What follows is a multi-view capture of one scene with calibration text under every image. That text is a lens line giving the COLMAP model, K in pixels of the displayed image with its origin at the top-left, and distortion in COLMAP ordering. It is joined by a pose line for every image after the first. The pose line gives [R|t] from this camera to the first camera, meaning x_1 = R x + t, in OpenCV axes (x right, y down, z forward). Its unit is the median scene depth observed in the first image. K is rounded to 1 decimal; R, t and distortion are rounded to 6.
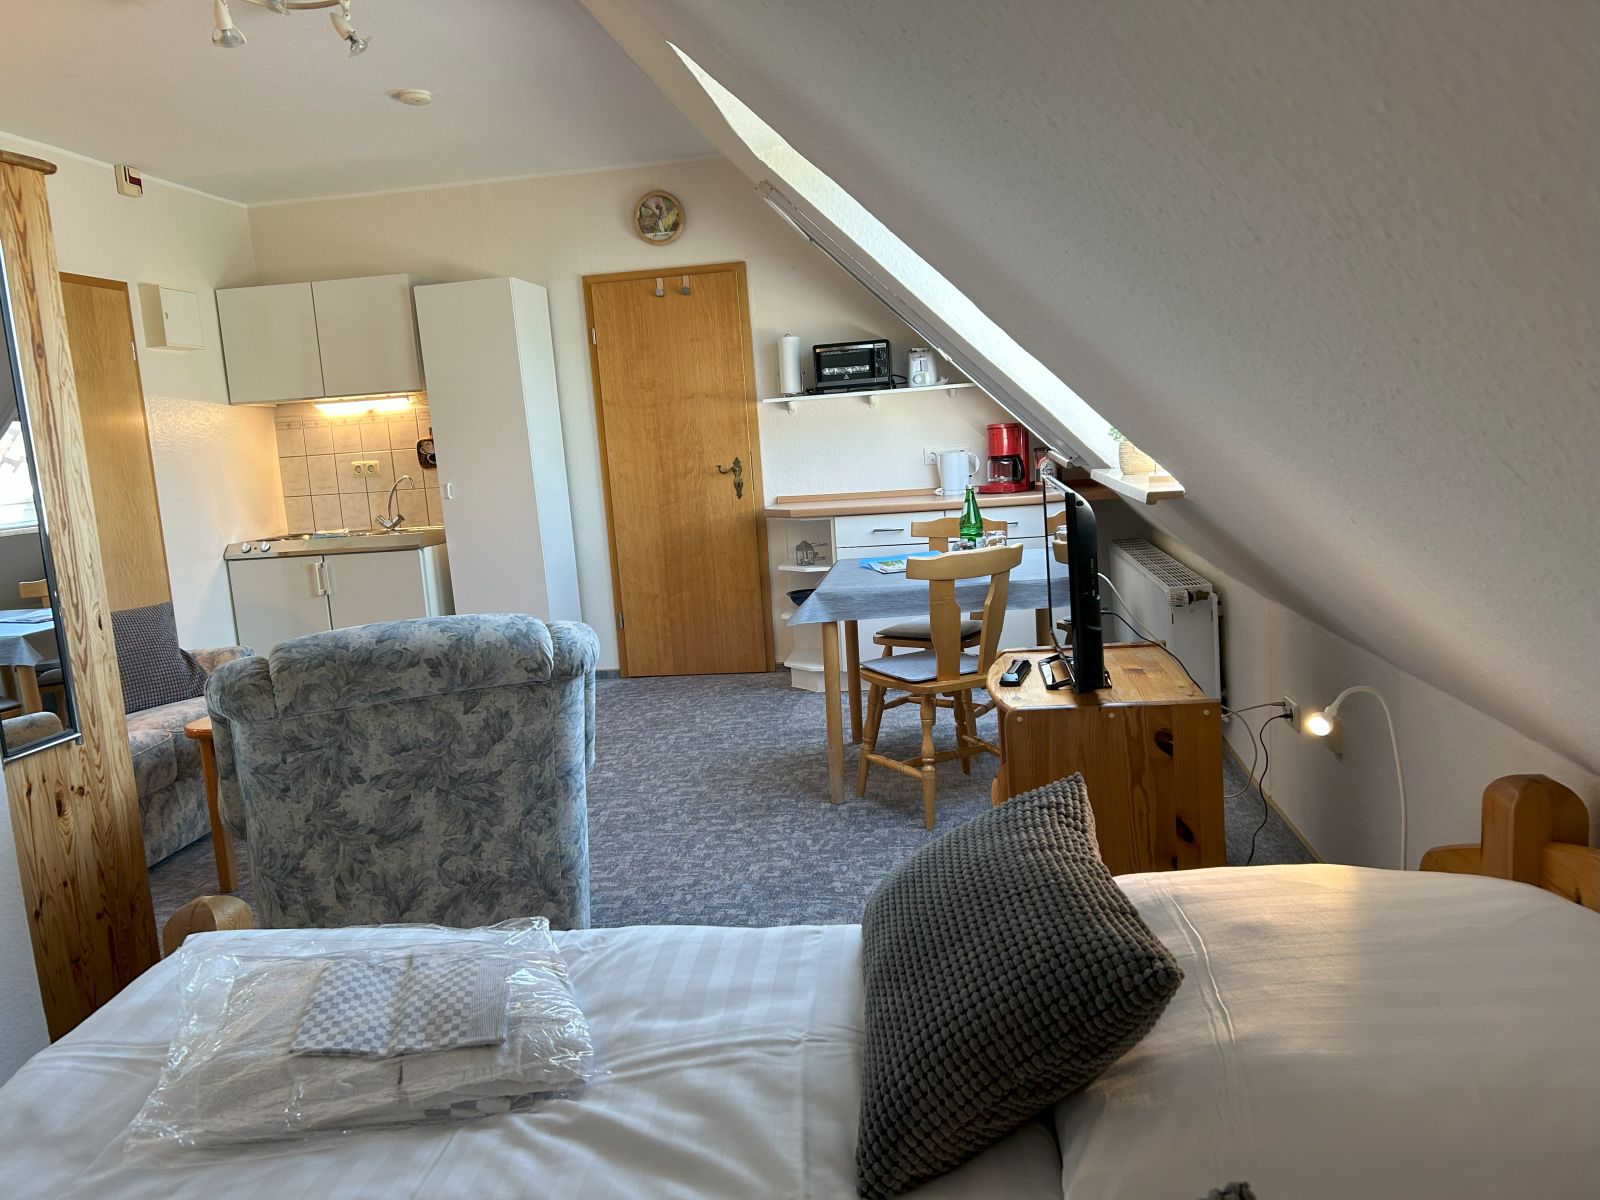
lens RADIAL K [[1196.7, 0, 792.7], [0, 1196.7, 616.5], [0, 0, 1]] dist [0.054395, -0.060081]
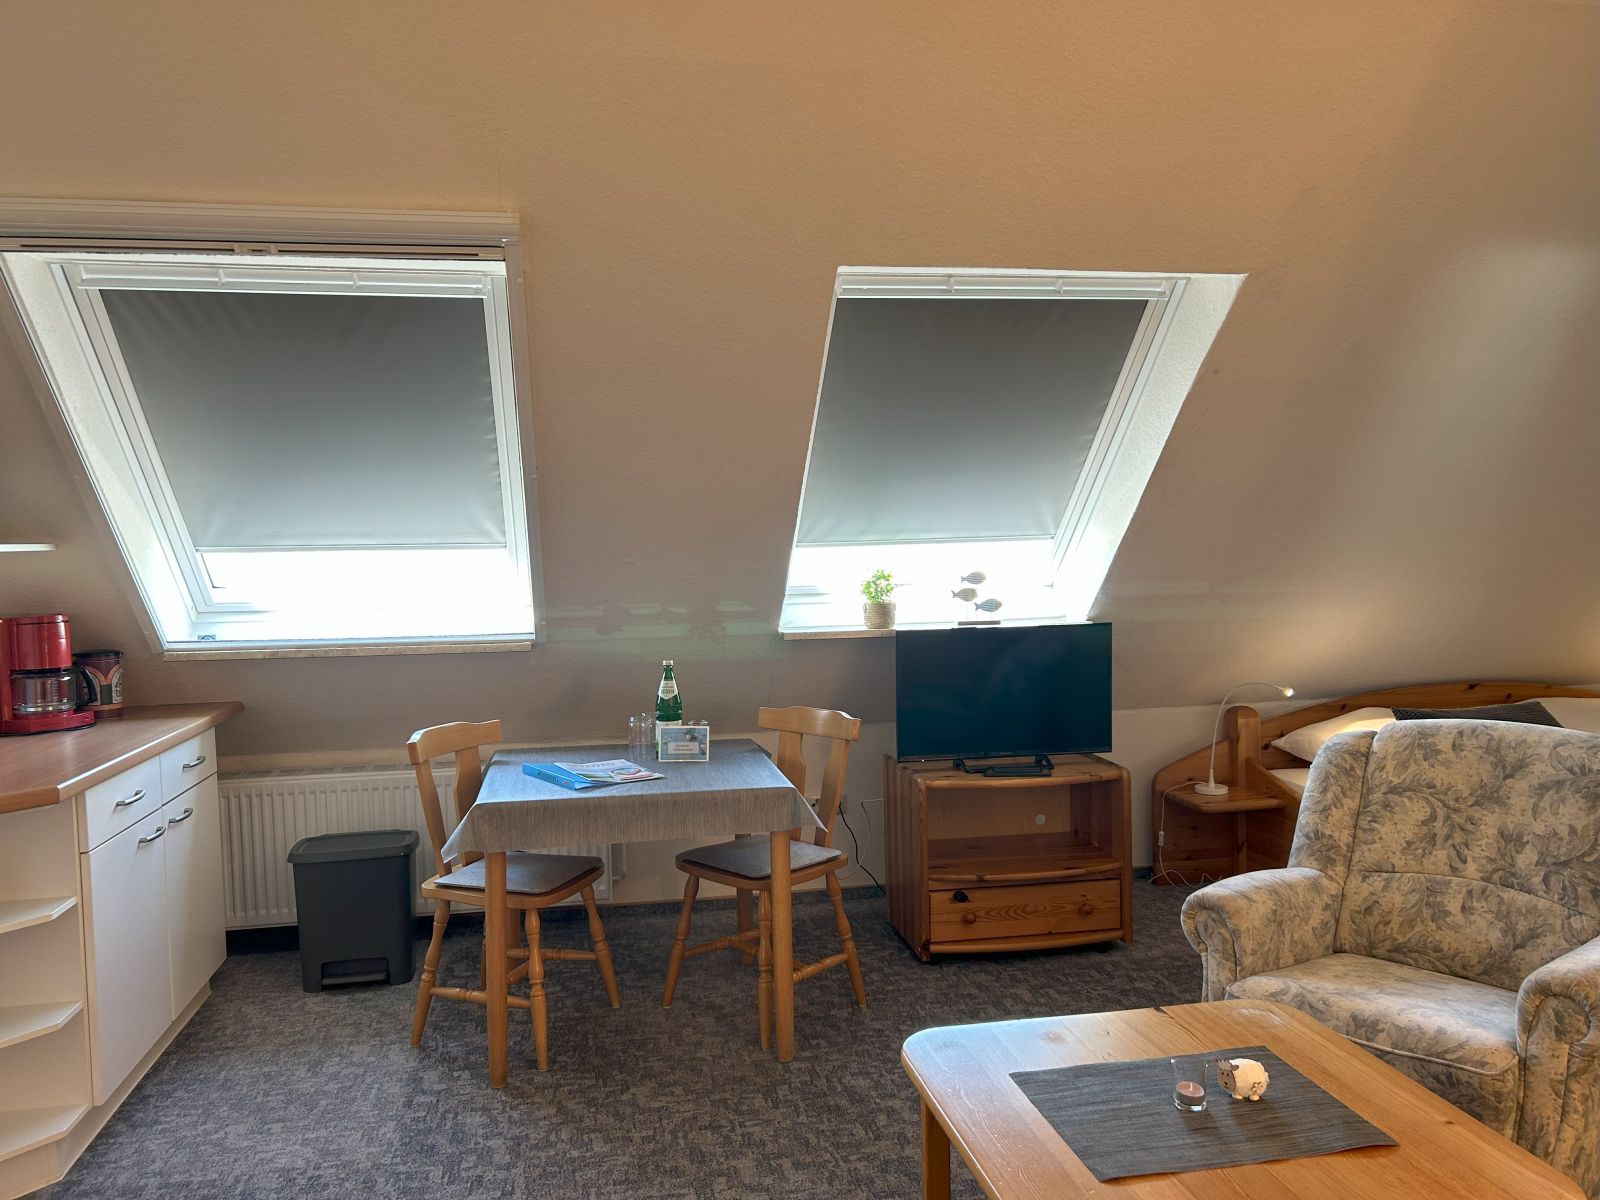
lens RADIAL K [[1196.7, 0, 788.2], [0, 1196.7, 590.7], [0, 0, 1]] dist [0.054395, -0.060081]
pose [[-0.305174, 0.033330, 0.951713, -0.522516], [0.188540, 0.981719, 0.026076, -0.120256], [-0.933446, 0.187394, -0.305879, 0.849836]]
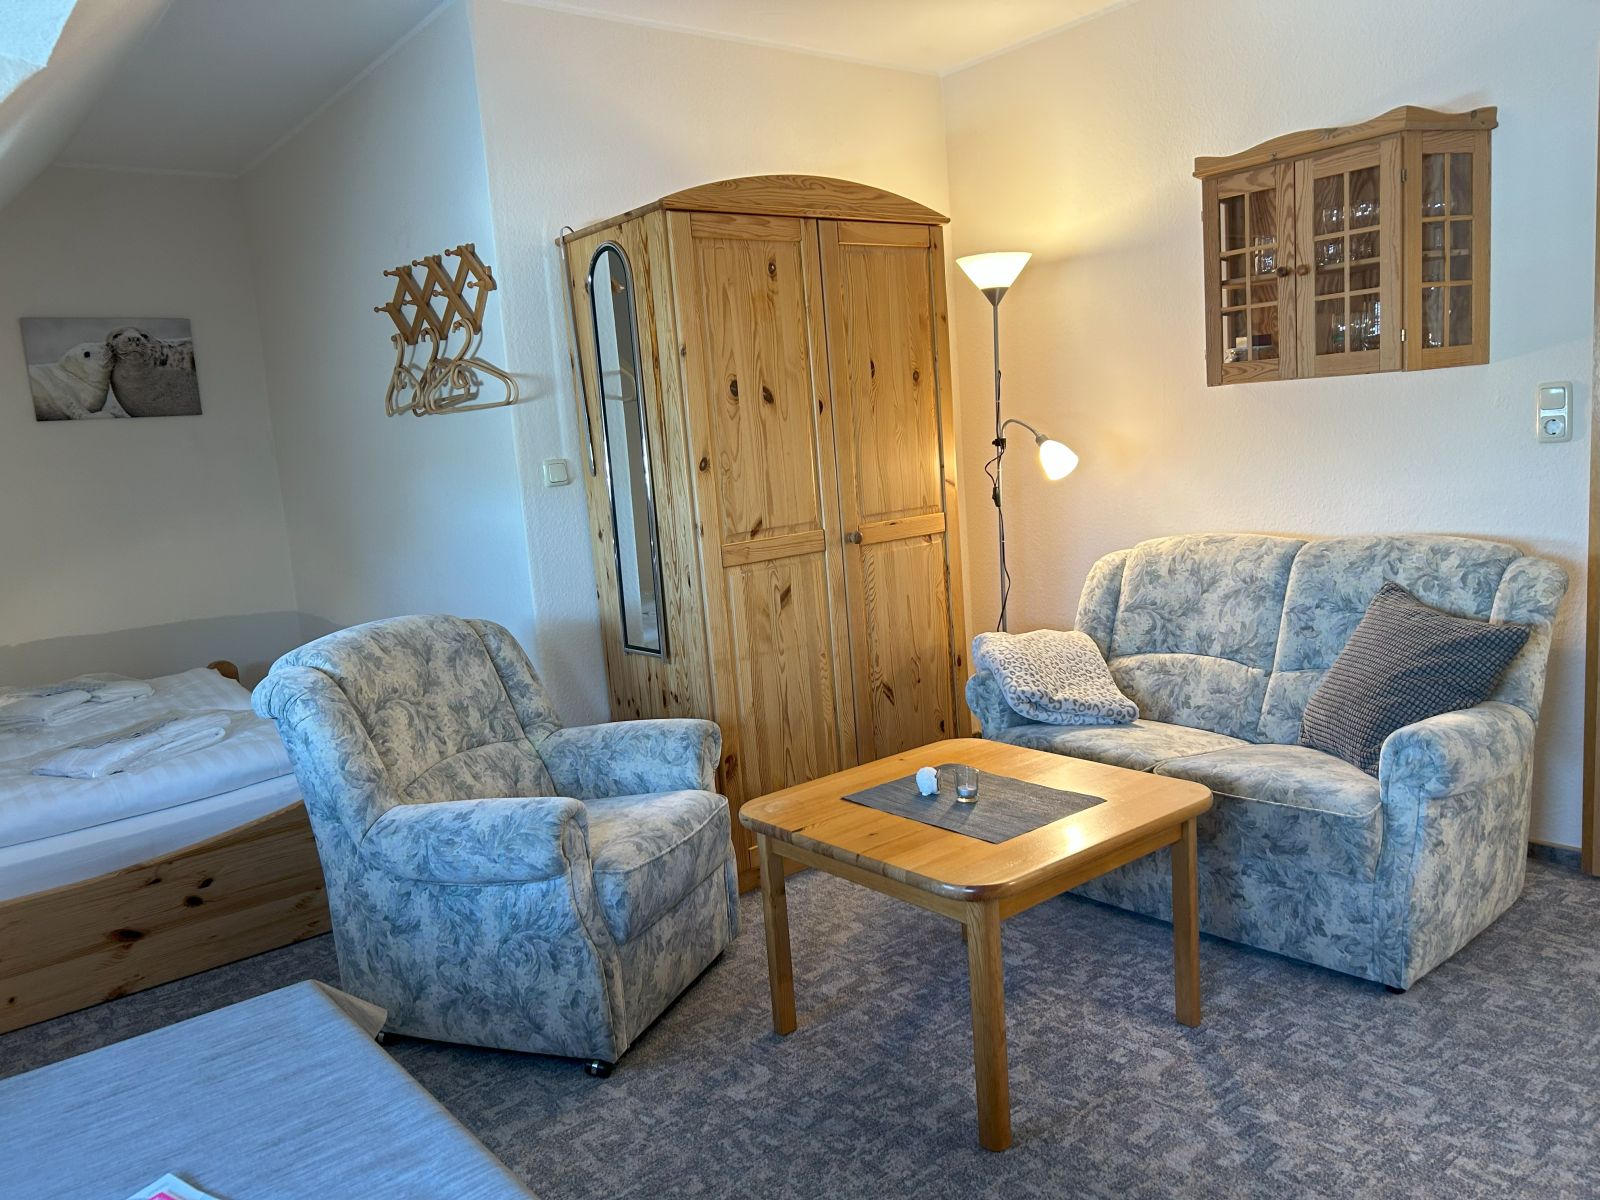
lens RADIAL K [[1196.7, 0, 802.4], [0, 1196.7, 608.5], [0, 0, 1]] dist [0.054395, -0.060081]
pose [[-0.684091, 0.221068, -0.695088, 0.095601], [0.008565, 0.955333, 0.295408, -0.157440], [0.729346, 0.196133, -0.655428, 0.910570]]
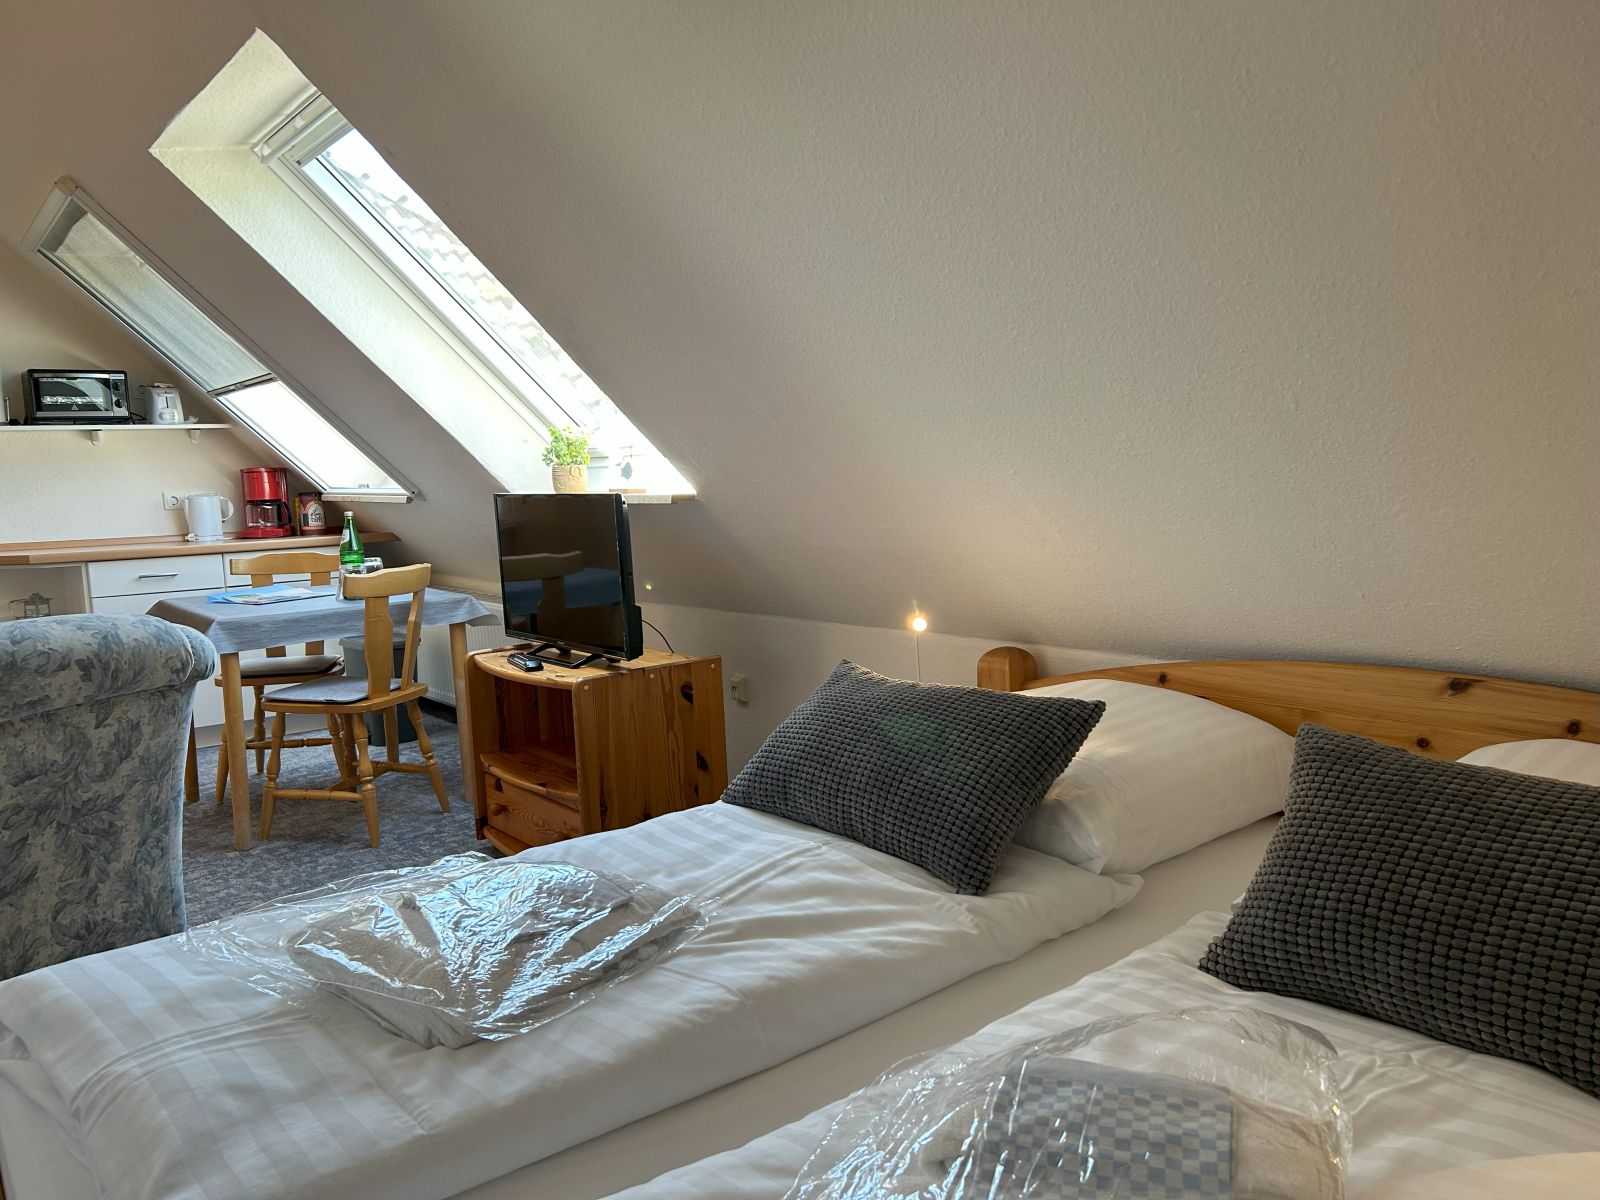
lens RADIAL K [[1196.7, 0, 786.4], [0, 1196.7, 611.2], [0, 0, 1]] dist [0.054395, -0.060081]
pose [[0.700921, -0.045878, 0.711762, -0.234615], [0.100726, 0.994295, -0.035103, 0.034050], [-0.706091, 0.096298, 0.701543, 0.018223]]
